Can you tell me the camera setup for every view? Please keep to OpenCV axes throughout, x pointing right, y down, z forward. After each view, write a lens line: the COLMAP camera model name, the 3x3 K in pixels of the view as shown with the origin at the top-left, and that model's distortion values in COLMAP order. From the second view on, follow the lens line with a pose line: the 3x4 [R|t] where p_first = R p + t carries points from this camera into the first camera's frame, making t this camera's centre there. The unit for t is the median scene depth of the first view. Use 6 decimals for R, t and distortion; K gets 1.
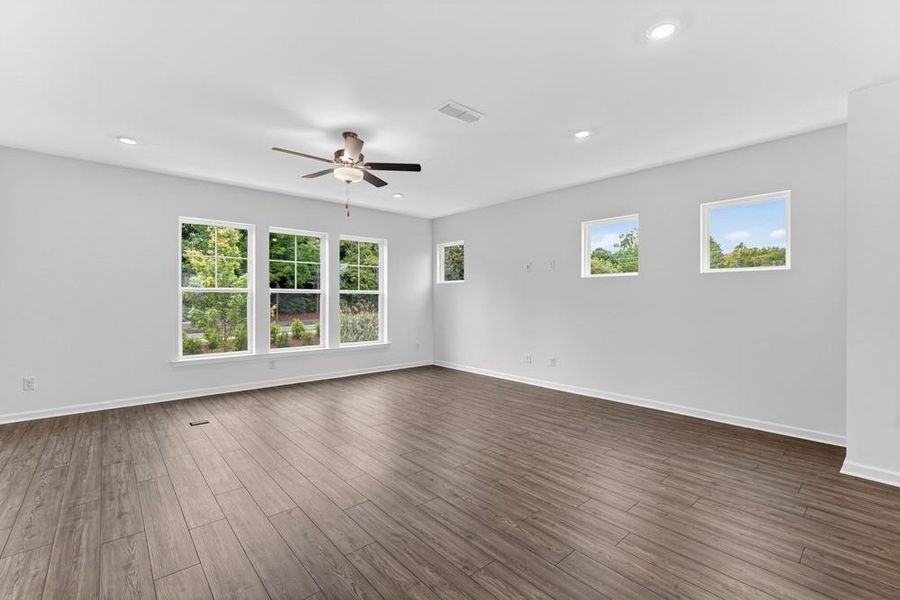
lens RADIAL K [[396.7, 0, 449.9], [0, 396.7, 297.5], [0, 0, 1]] dist [-0.012884, 0.003681]
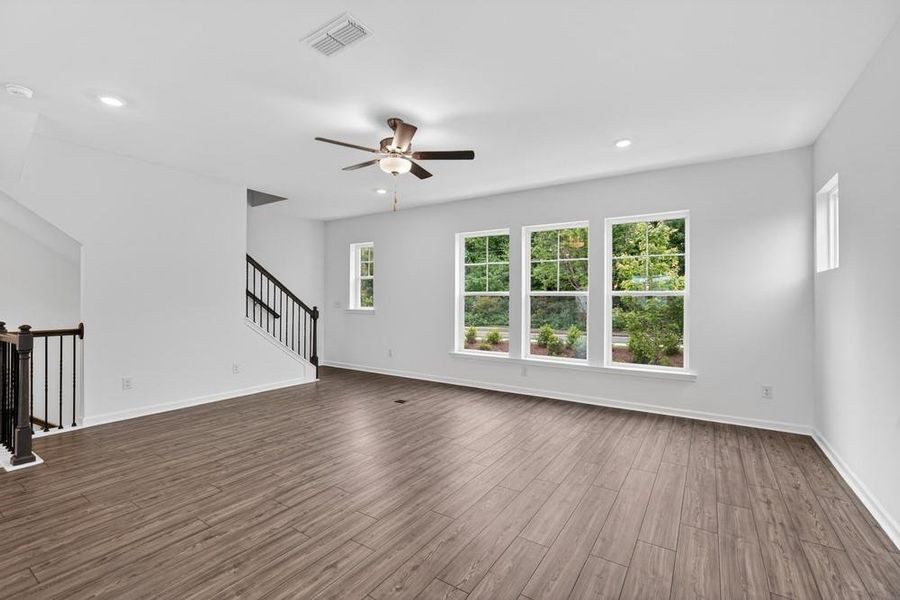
lens RADIAL K [[396.7, 0, 449.4], [0, 396.7, 301.0], [0, 0, 1]] dist [-0.012884, 0.003681]
pose [[0.264268, 0.003573, -0.964443, 0.484798], [-0.003017, 0.999991, 0.002878, -0.001638], [0.964445, 0.002149, 0.264276, 0.649002]]
